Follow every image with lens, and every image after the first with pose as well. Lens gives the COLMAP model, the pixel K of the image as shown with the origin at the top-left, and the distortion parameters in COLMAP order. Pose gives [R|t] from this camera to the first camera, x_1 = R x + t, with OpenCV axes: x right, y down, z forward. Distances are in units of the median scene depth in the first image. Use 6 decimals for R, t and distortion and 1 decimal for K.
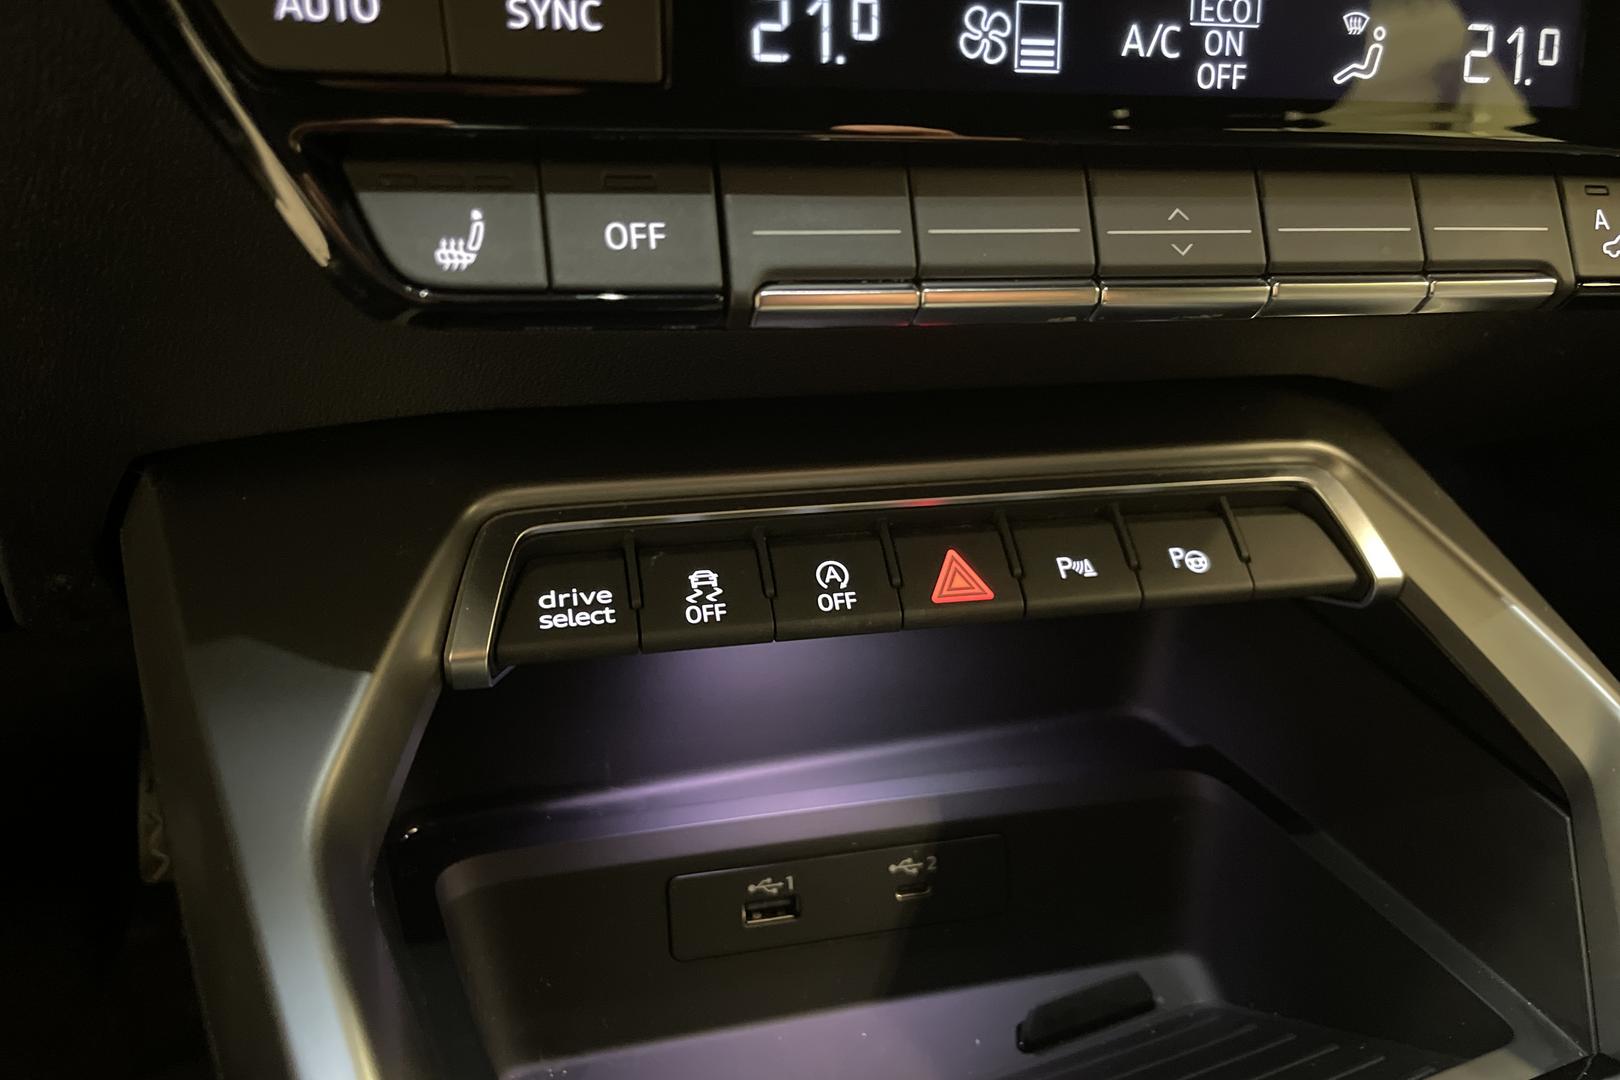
lens RADIAL K [[1296.2, 0, 810.0], [0, 1296.2, 540.0], [0, 0, 1]] dist [0.075807, -0.124575]
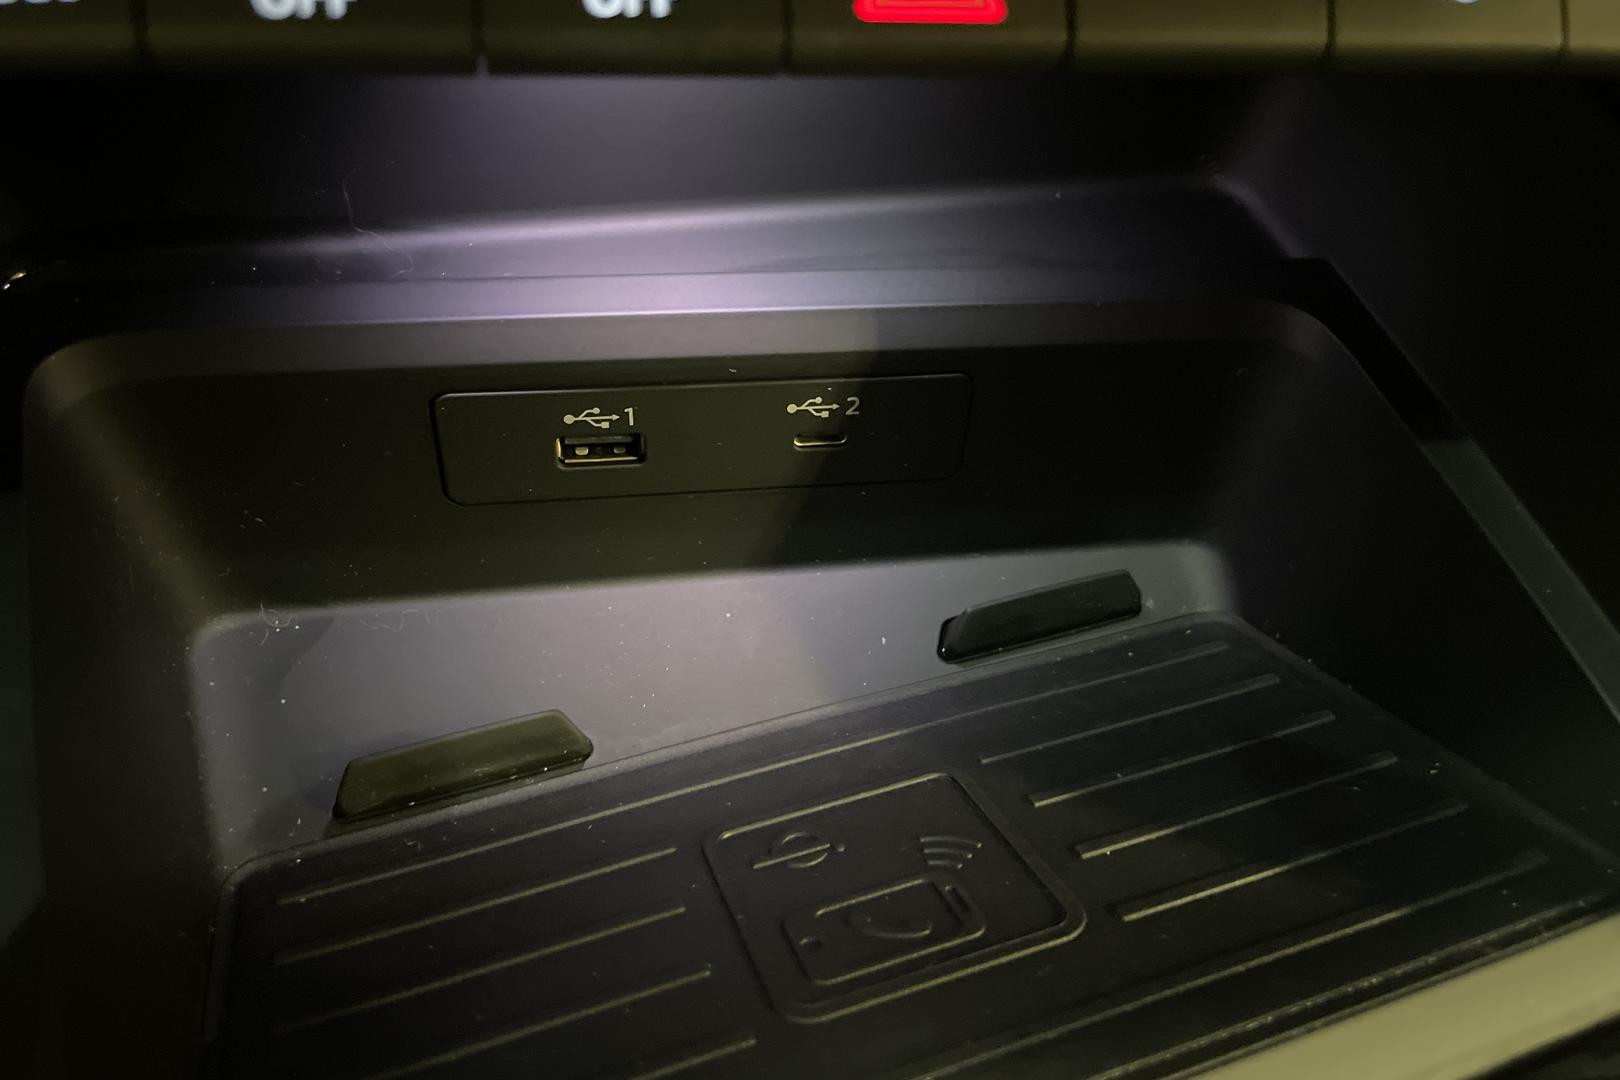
lens RADIAL K [[1296.2, 0, 810.0], [0, 1296.2, 540.0], [0, 0, 1]] dist [0.075807, -0.124575]
pose [[0.993385, 0.114670, 0.006142, 0.521648], [-0.102751, 0.863701, 0.493419, -0.093268], [0.051275, -0.490786, 0.869770, 2.737235]]
